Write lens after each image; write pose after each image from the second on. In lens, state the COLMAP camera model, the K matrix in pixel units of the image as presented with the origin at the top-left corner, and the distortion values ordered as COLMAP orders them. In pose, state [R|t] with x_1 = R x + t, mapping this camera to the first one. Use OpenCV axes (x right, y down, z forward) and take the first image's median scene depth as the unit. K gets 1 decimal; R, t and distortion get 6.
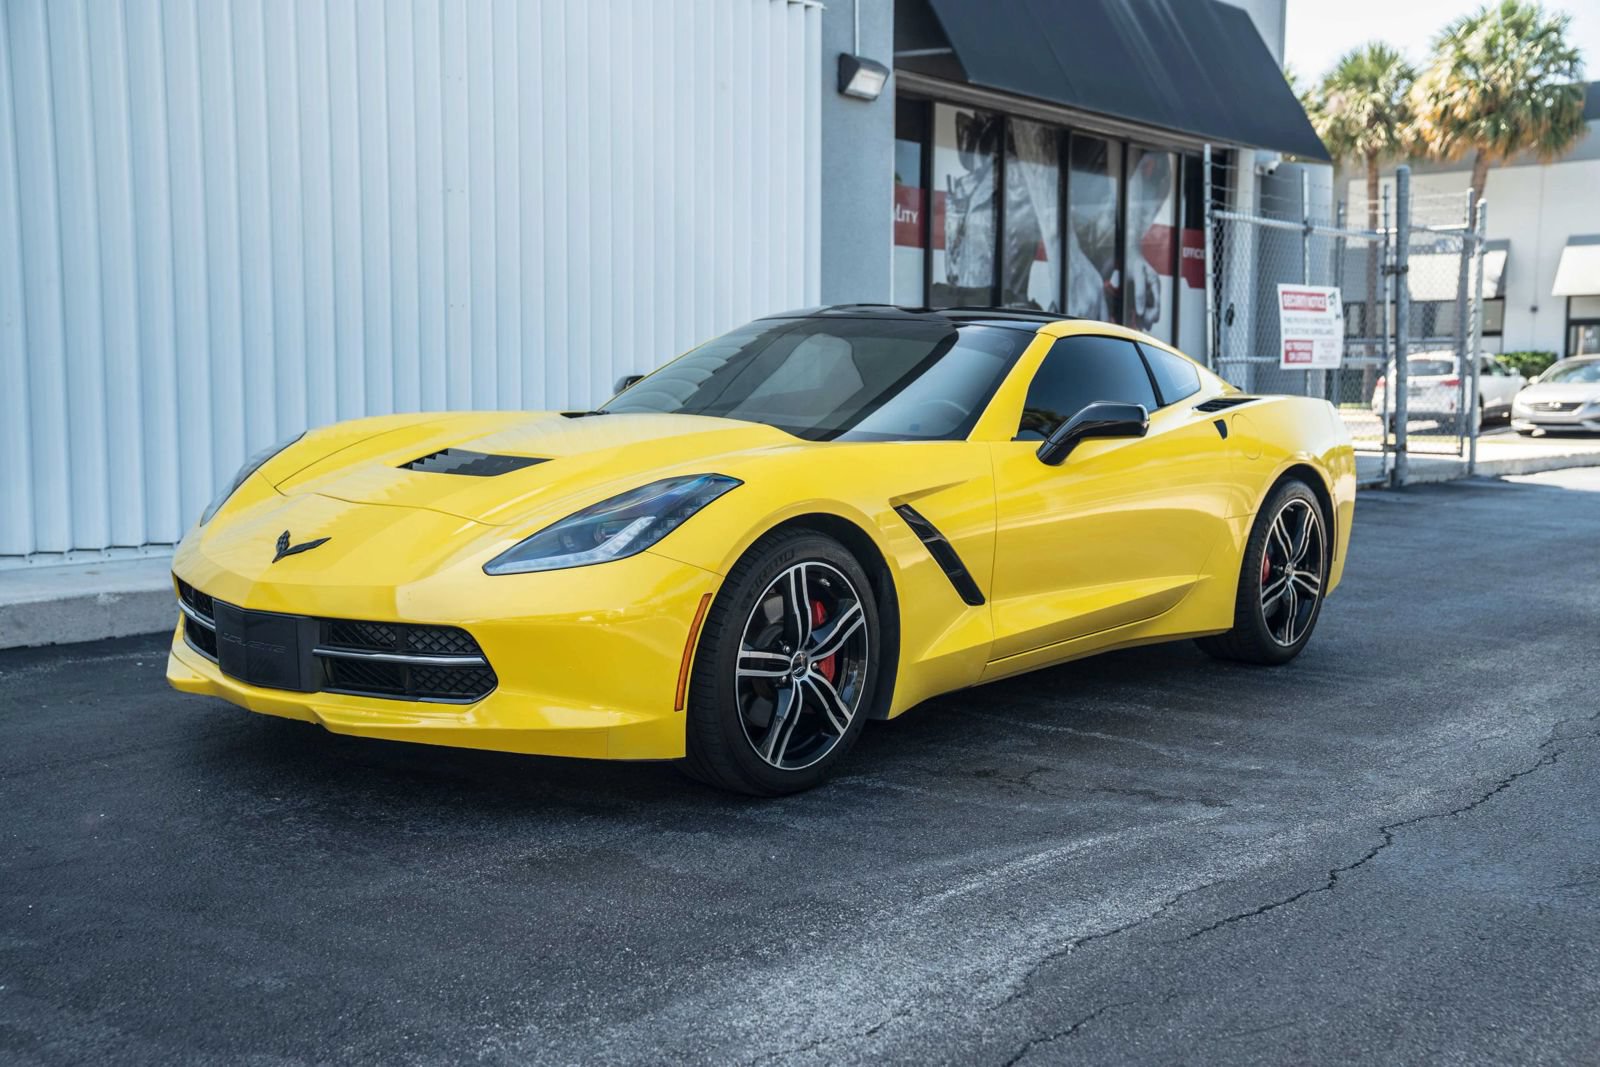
lens RADIAL K [[1719.6, 0, 794.6], [0, 1719.6, 541.9], [0, 0, 1]] dist [0.065444, 0.000000]
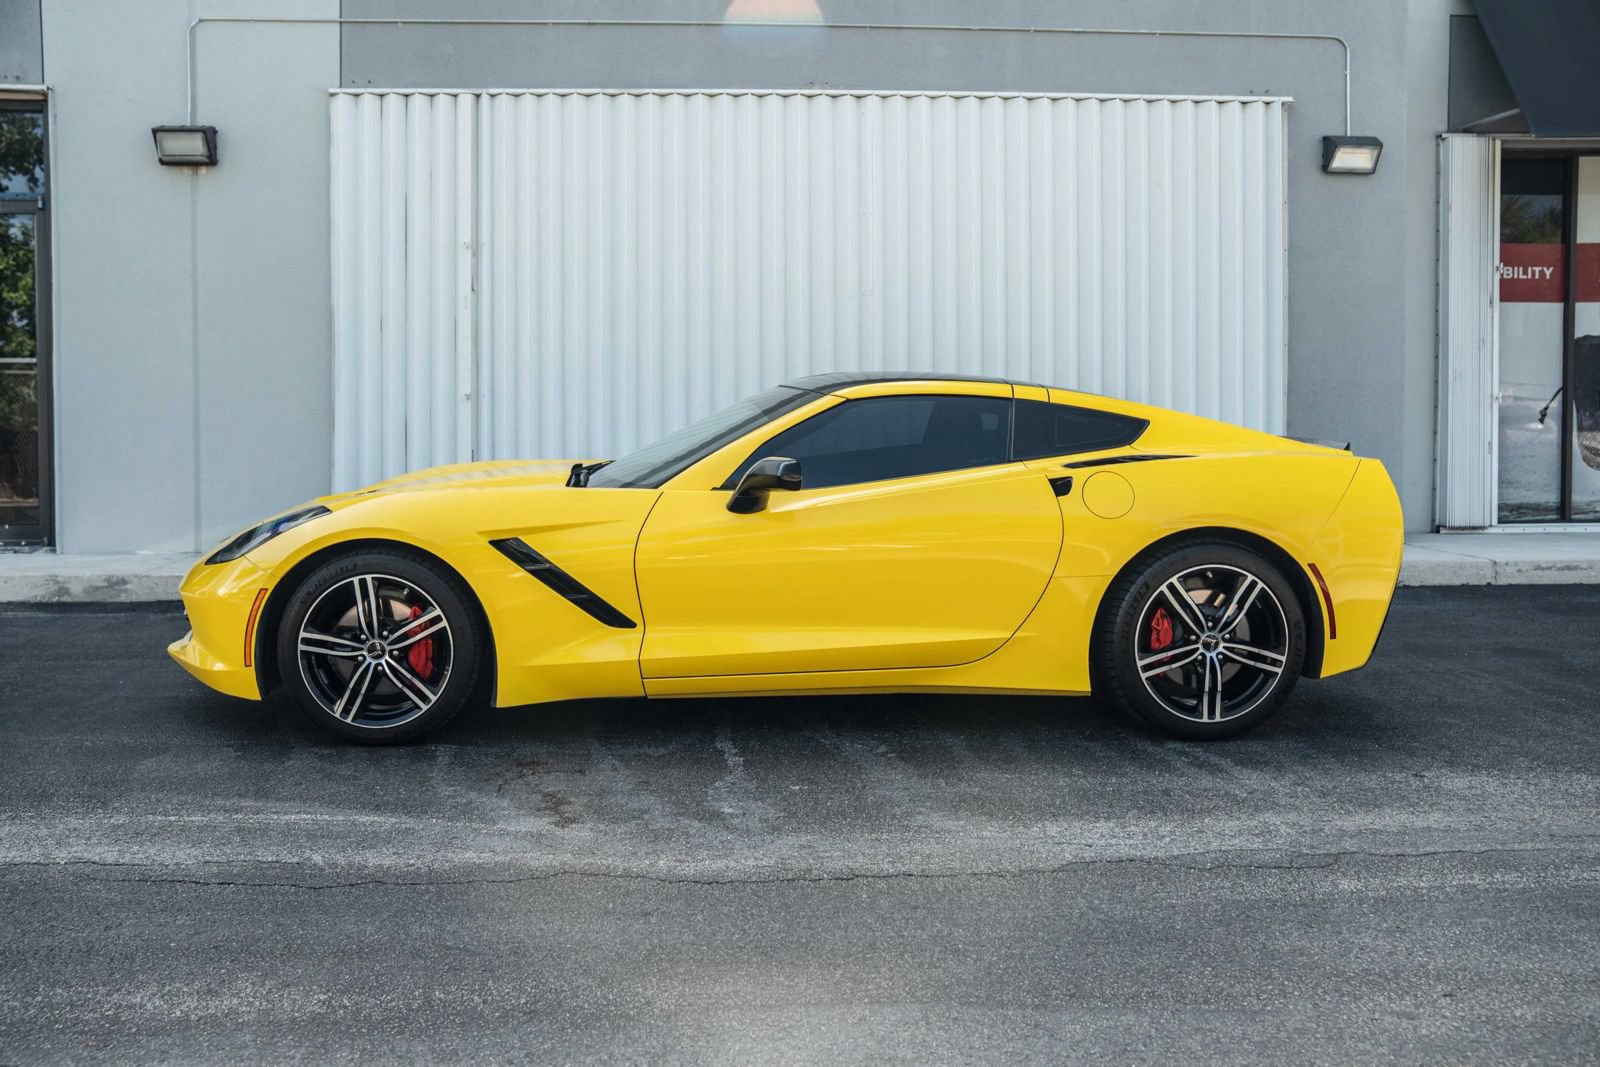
lens RADIAL K [[1284.9, 0, 800.6], [0, 1284.9, 466.0], [0, 0, 1]] dist [-0.036599, 0.022832]
pose [[0.657203, 0.006264, -0.753688, 0.969016], [-0.062181, 0.997007, -0.045935, -0.047037], [0.751144, 0.077054, 0.655626, 0.576888]]
